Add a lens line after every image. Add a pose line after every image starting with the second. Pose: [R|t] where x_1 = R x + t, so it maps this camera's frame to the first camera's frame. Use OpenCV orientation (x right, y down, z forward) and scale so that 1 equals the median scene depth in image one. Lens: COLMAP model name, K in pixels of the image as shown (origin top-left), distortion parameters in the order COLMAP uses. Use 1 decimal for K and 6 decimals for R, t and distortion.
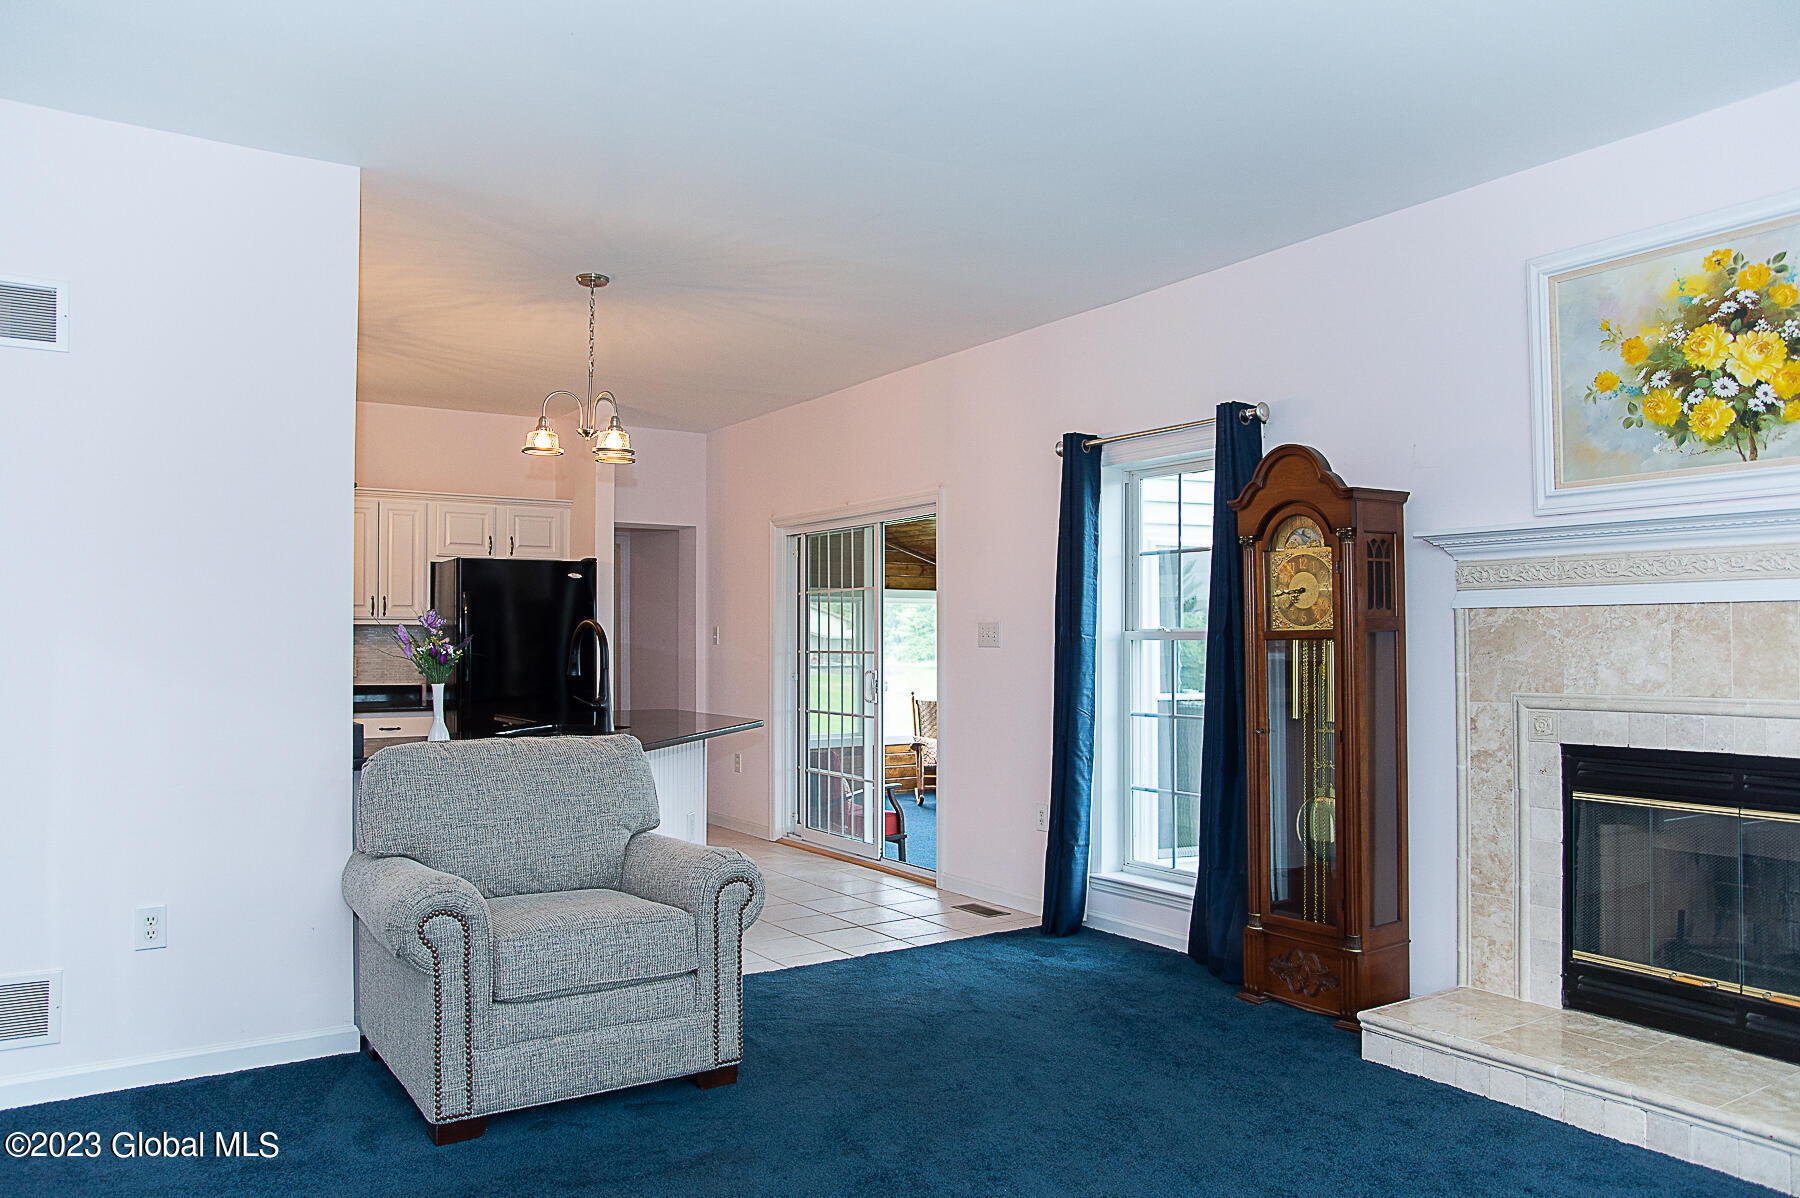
lens RADIAL K [[1257.6, 0, 885.3], [0, 1257.6, 618.9], [0, 0, 1]] dist [-0.079262, 0.072105]
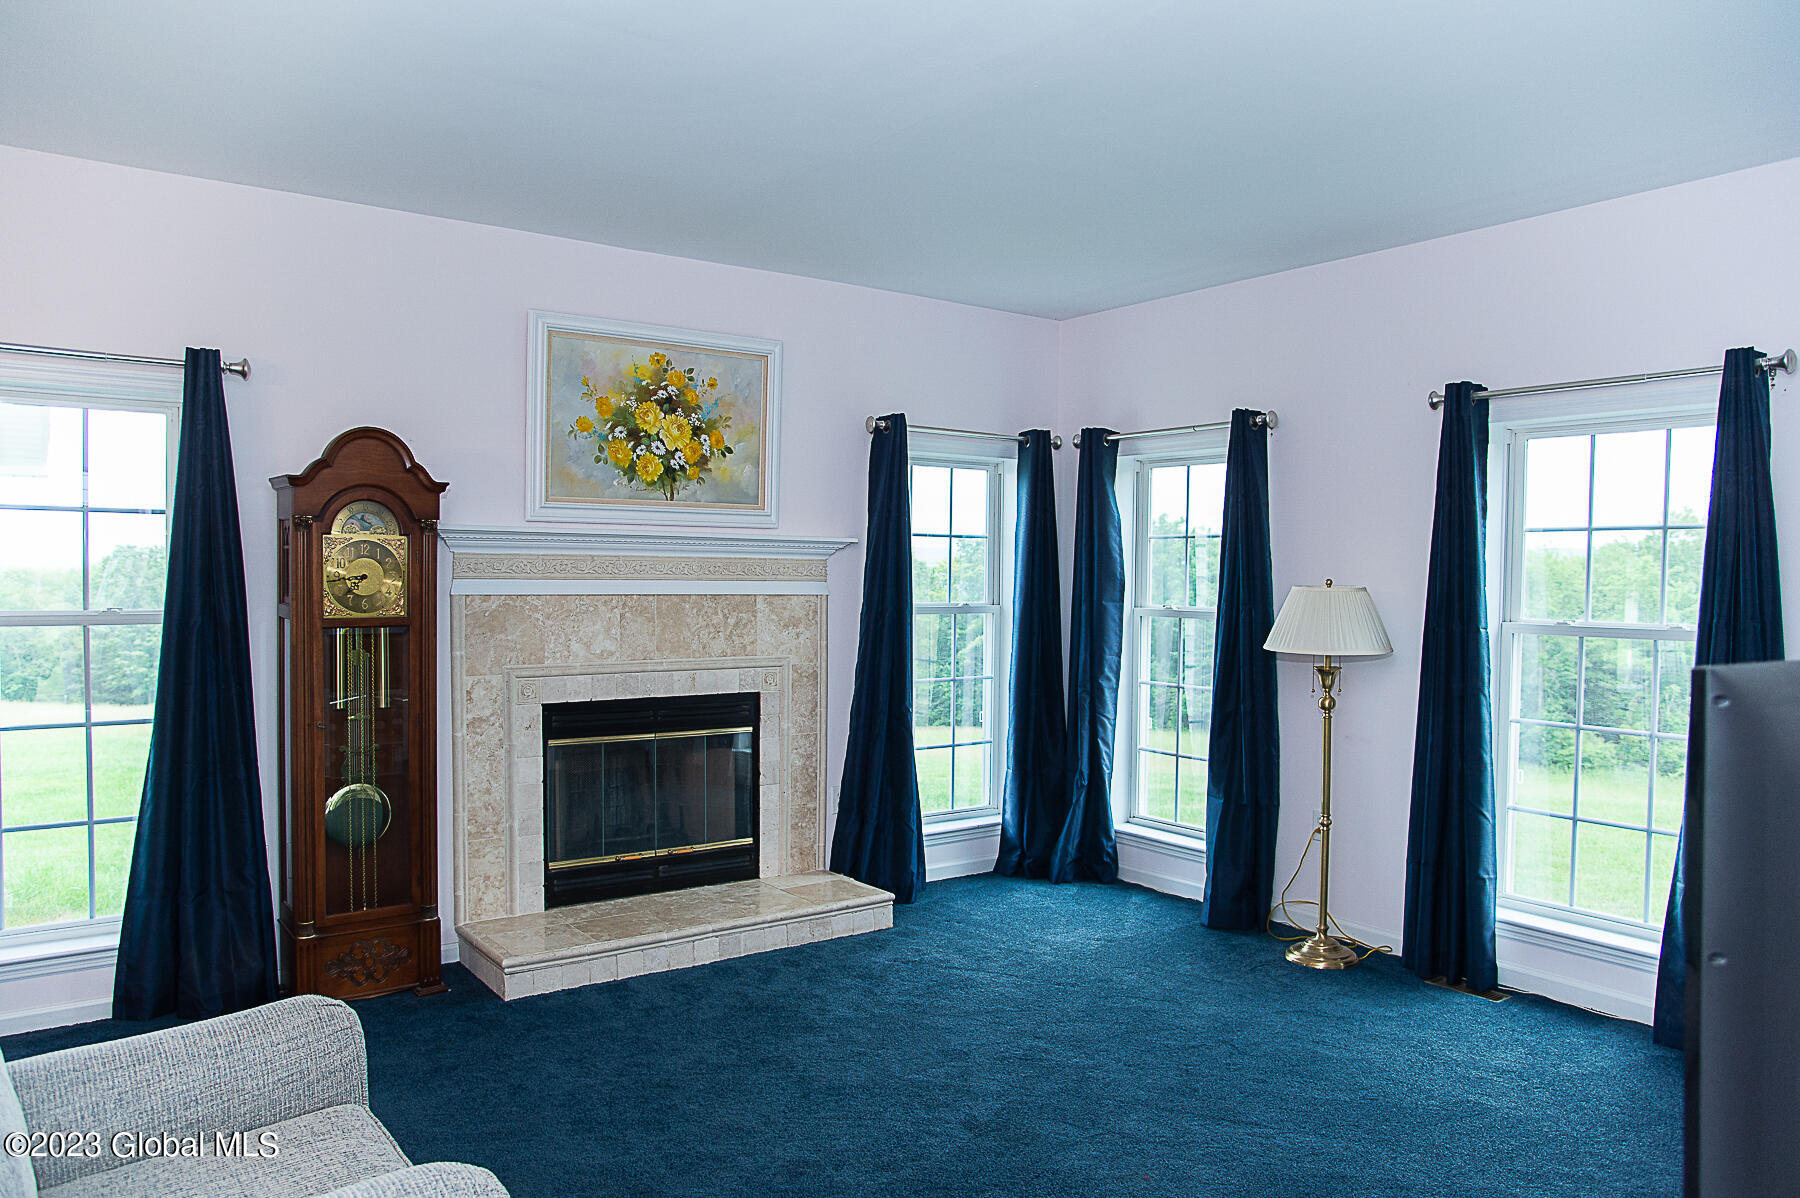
lens RADIAL K [[1257.6, 0, 885.3], [0, 1257.6, 618.9], [0, 0, 1]] dist [-0.079262, 0.072105]
pose [[-0.051946, -0.037947, 0.997929, -0.786023], [-0.031609, 0.998840, 0.036336, -0.045742], [-0.998150, -0.029656, -0.053085, 0.765266]]
